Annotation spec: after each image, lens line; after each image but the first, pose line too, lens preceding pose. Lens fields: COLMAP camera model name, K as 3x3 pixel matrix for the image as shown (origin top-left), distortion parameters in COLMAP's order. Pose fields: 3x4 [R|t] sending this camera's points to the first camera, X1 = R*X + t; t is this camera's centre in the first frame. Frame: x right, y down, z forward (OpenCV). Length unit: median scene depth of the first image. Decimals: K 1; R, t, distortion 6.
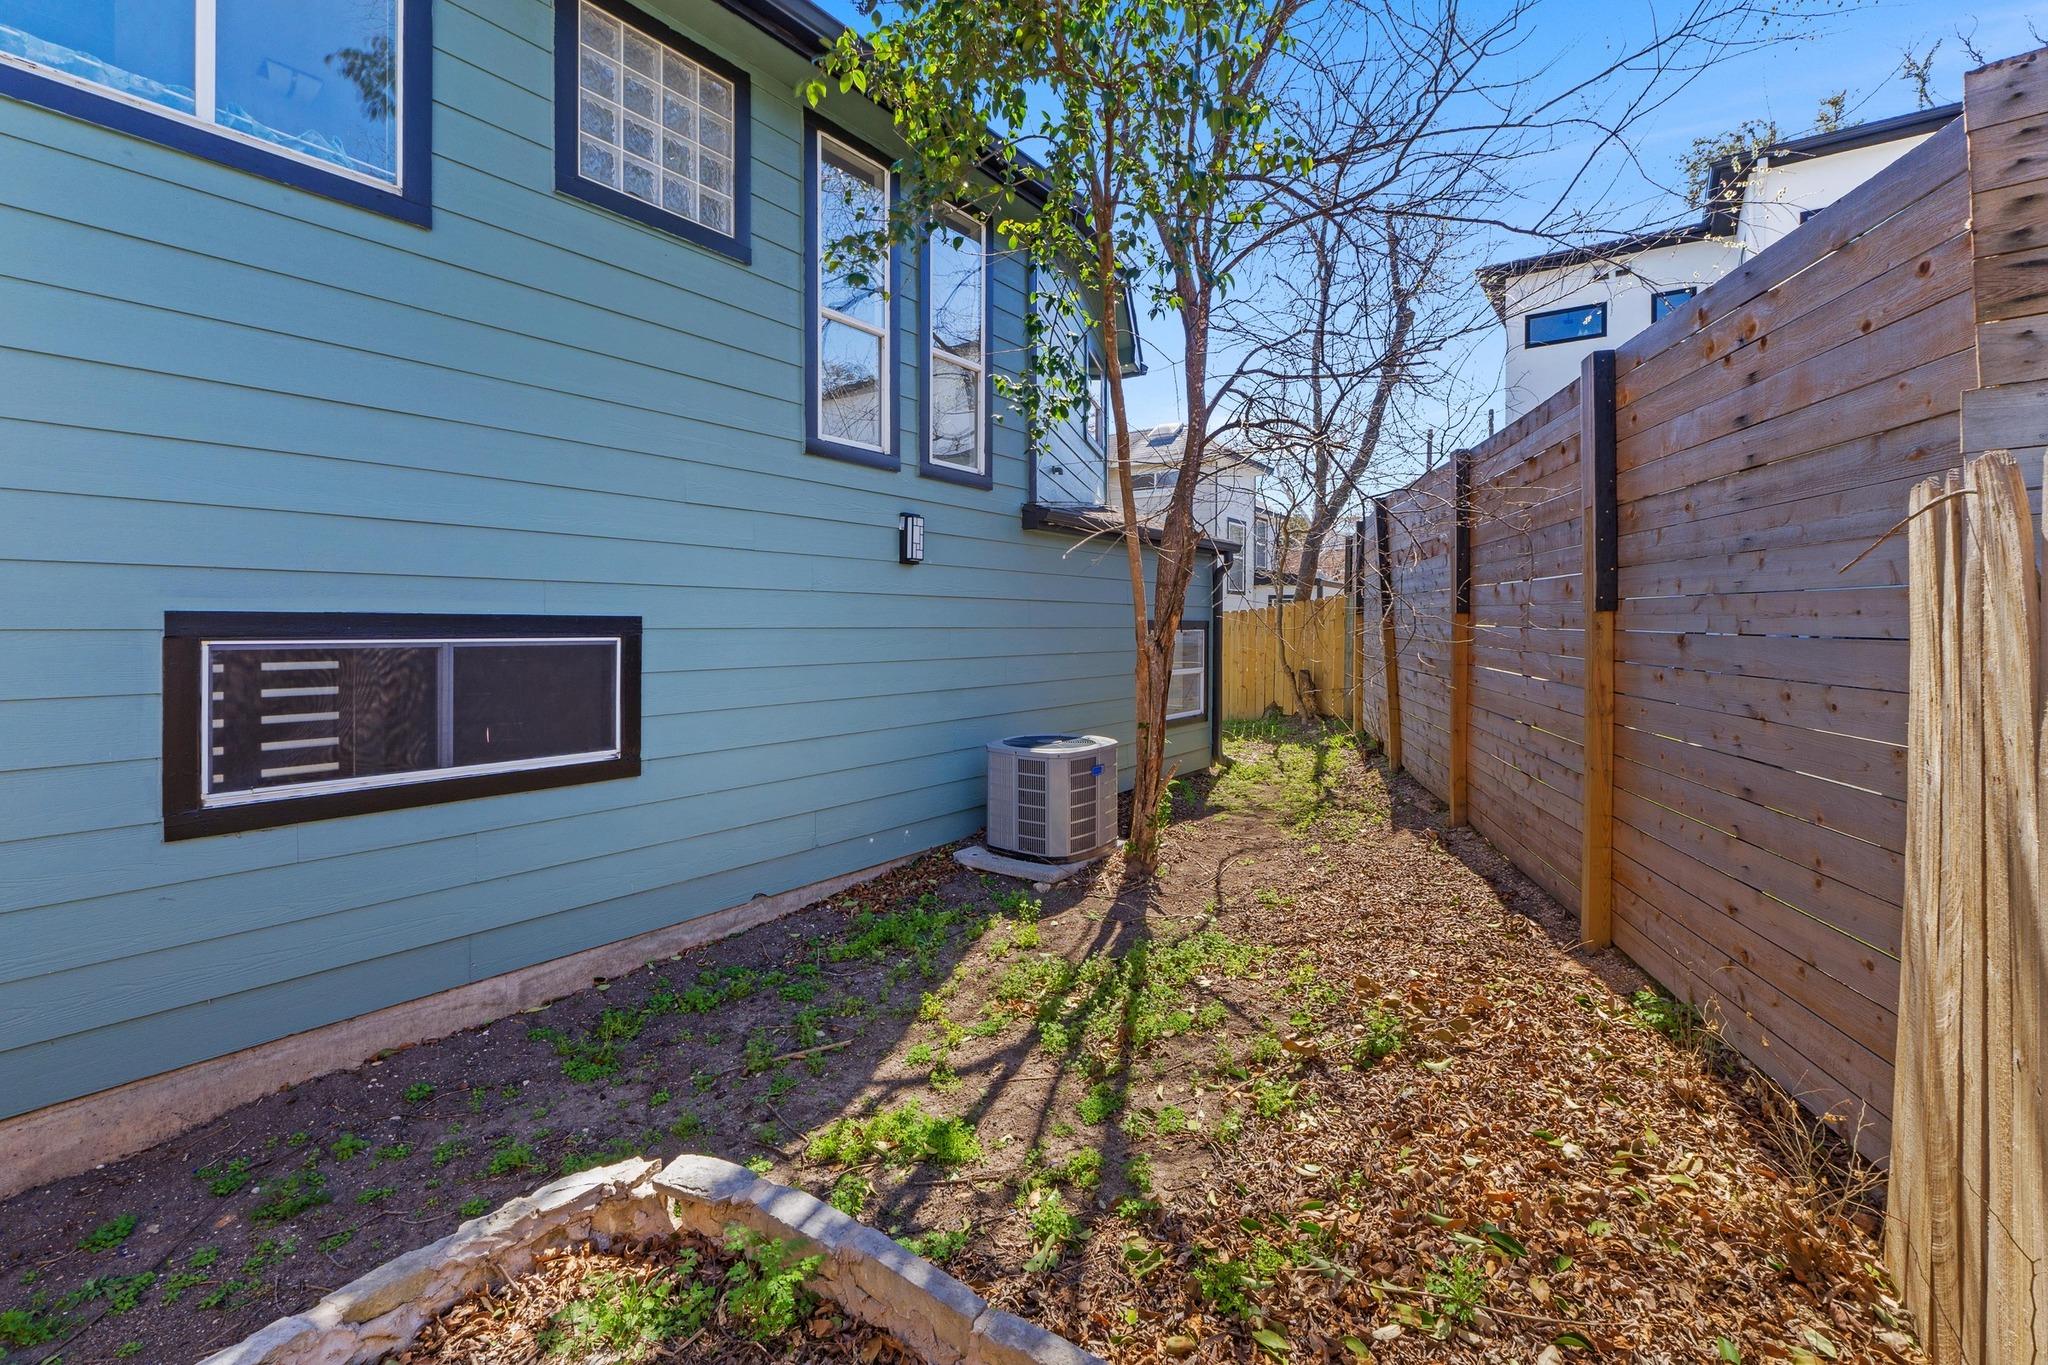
lens RADIAL K [[886.5, 0, 998.0], [0, 886.5, 631.1], [0, 0, 1]] dist [-0.001191, -0.000195]
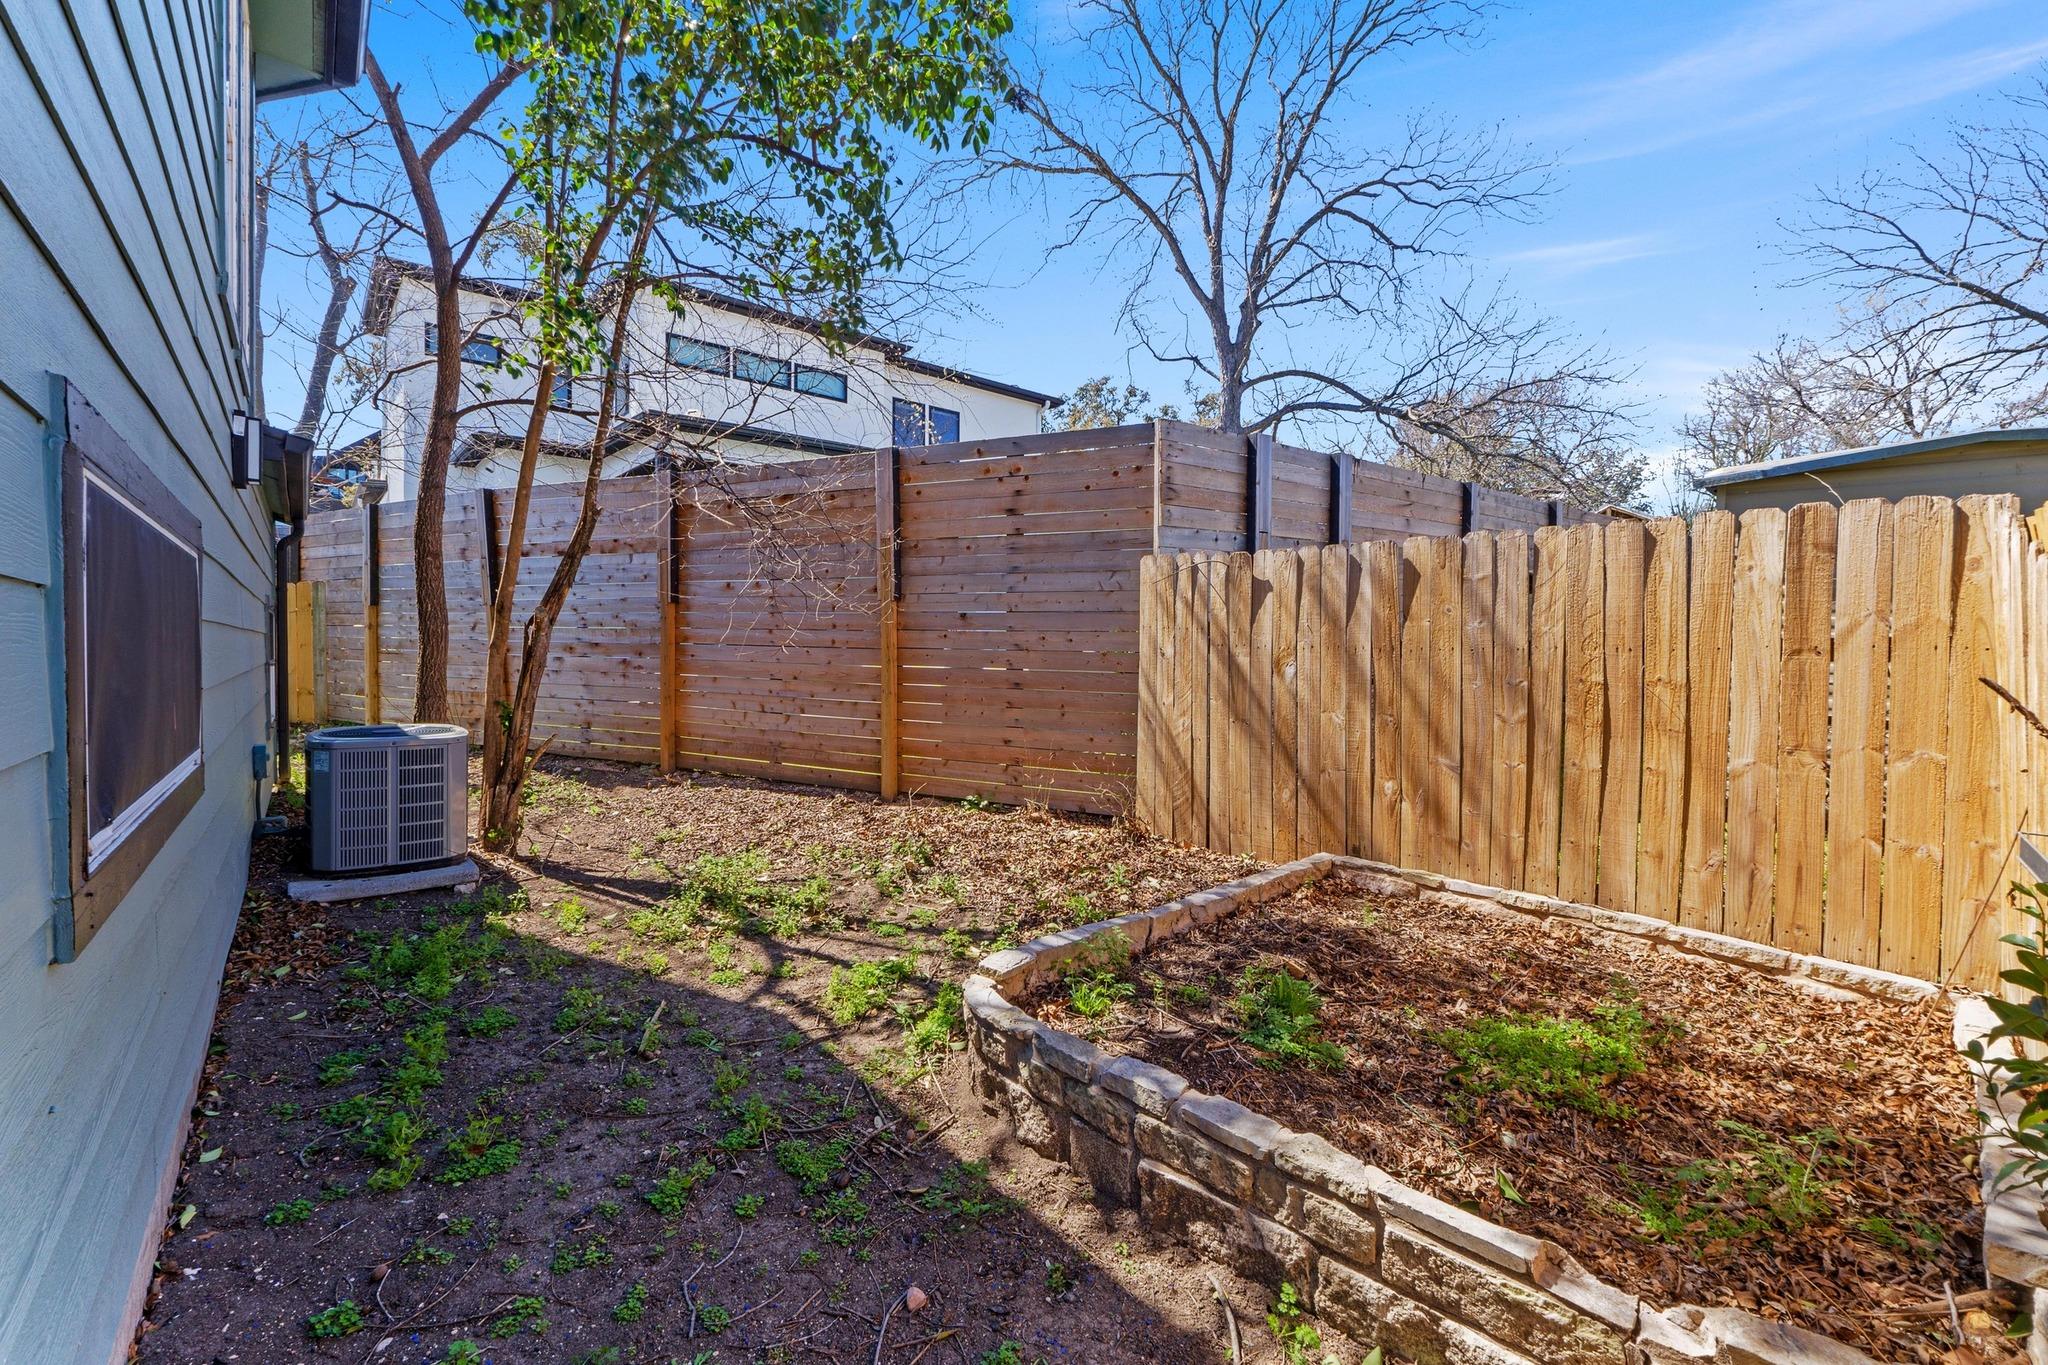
lens RADIAL K [[886.5, 0, 1024.6], [0, 886.5, 671.3], [0, 0, 1]] dist [-0.001191, -0.000195]
pose [[0.215751, -0.021185, 0.976219, -1.137639], [-0.001464, 0.999756, 0.022019, 0.092422], [-0.976447, -0.006180, 0.215667, 0.463370]]
